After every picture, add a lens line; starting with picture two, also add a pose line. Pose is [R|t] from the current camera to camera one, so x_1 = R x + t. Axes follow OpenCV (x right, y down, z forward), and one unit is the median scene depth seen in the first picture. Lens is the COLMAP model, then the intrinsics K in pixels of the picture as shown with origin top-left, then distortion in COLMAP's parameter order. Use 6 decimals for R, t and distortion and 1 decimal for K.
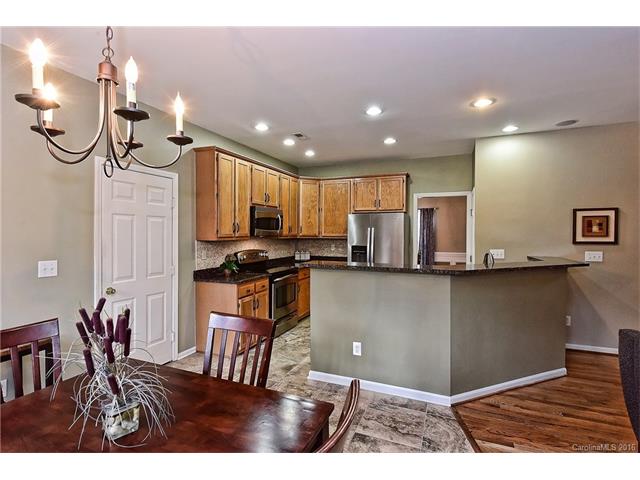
lens RADIAL K [[316.5, 0, 319.8], [0, 316.5, 242.7], [0, 0, 1]] dist [-0.011175, -0.000112]
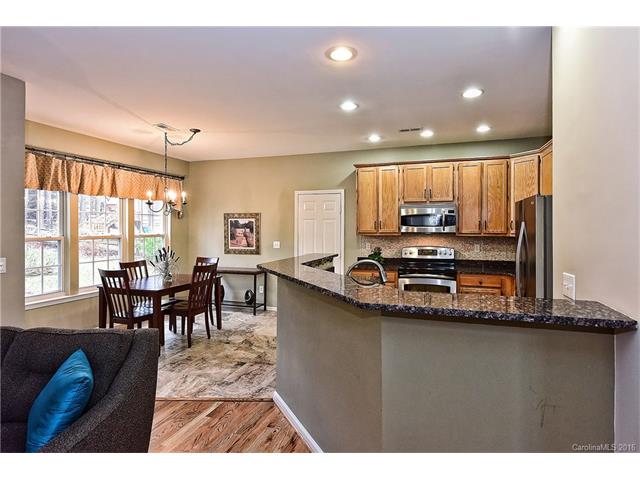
lens RADIAL K [[348.0, 0, 326.1], [0, 348.0, 224.8], [0, 0, 1]] dist [-0.000079, 0.000251]
pose [[0.083780, -0.011147, -0.996422, 1.083878], [-0.031218, 0.999417, -0.013806, -0.025469], [0.995995, 0.032263, 0.083383, 0.733054]]
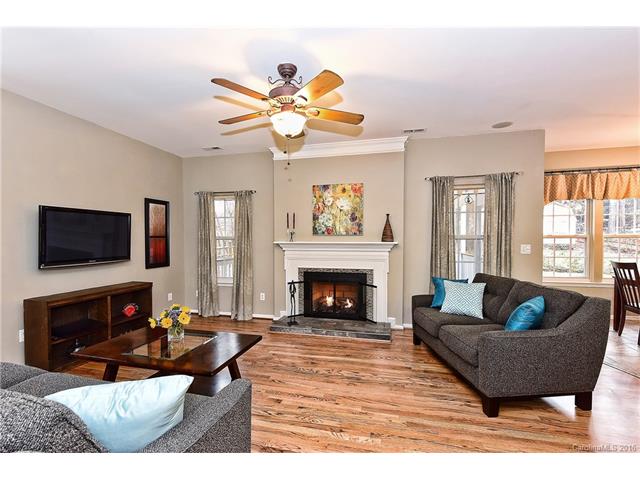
lens RADIAL K [[284.2, 0, 324.5], [0, 284.2, 243.1], [0, 0, 1]] dist [-0.001917, 0.000437]
pose [[-0.987170, 0.006982, -0.159521, 1.147662], [-0.001520, 0.998587, 0.053116, -0.000911], [0.159666, 0.052677, -0.985765, 0.969300]]
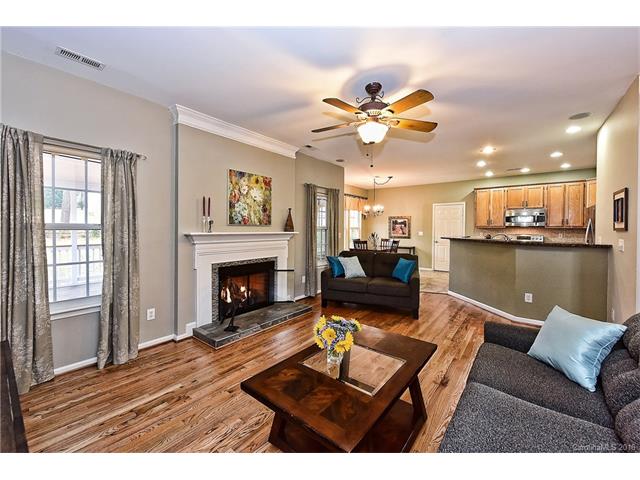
lens RADIAL K [[256.8, 0, 309.1], [0, 256.8, 229.5], [0, 0, 1]] dist [-0.008451, -0.000556]
pose [[-0.292502, 0.003421, -0.956259, 1.816210], [-0.034922, 0.999288, 0.014257, 0.021455], [0.955627, 0.037564, -0.292174, 0.367289]]
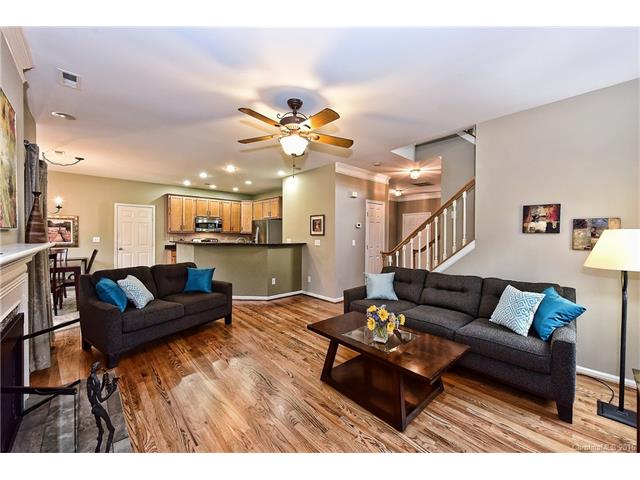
lens RADIAL K [[256.8, 0, 324.1], [0, 256.8, 237.3], [0, 0, 1]] dist [-0.008451, -0.000556]
pose [[0.915077, 0.011069, -0.403127, 1.489735], [-0.018894, 0.999702, -0.015438, 0.035718], [0.402836, 0.021743, 0.915014, -0.290147]]
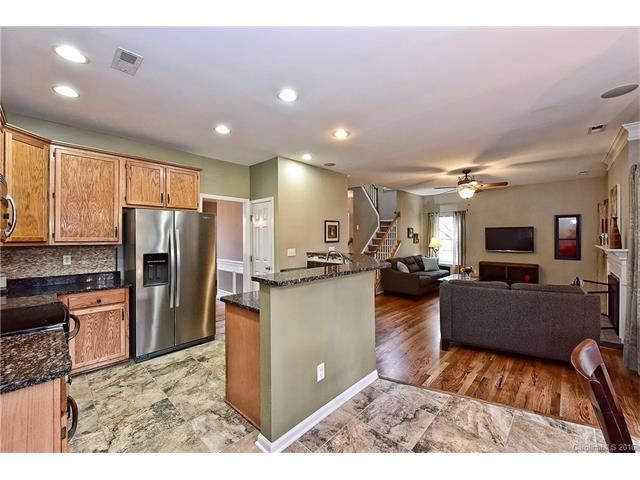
lens RADIAL K [[256.8, 0, 324.2], [0, 256.8, 241.0], [0, 0, 1]] dist [-0.008451, -0.000556]
pose [[0.341774, -0.016710, 0.939634, -0.396664], [0.035180, 0.999369, 0.004977, -0.010888], [-0.939123, 0.031355, 0.342146, 0.581890]]
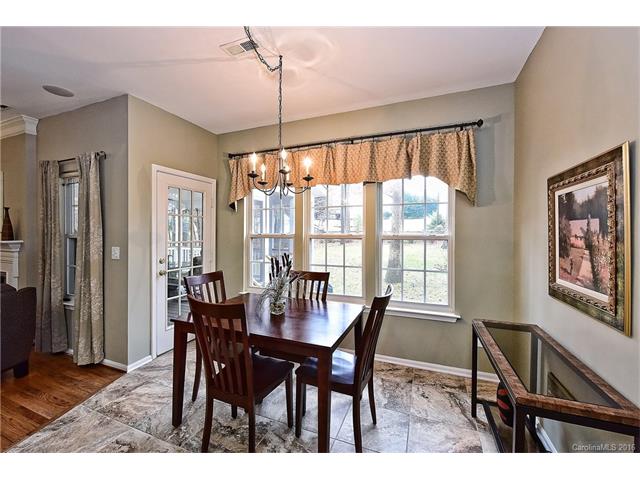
lens RADIAL K [[276.3, 0, 326.0], [0, 276.3, 233.6], [0, 0, 1]] dist [0.020781, 0.000338]
pose [[-0.998187, -0.006997, -0.059781, -0.263204], [-0.009104, 0.999344, 0.035056, -0.008491], [0.059497, 0.035536, -0.997596, 0.829387]]
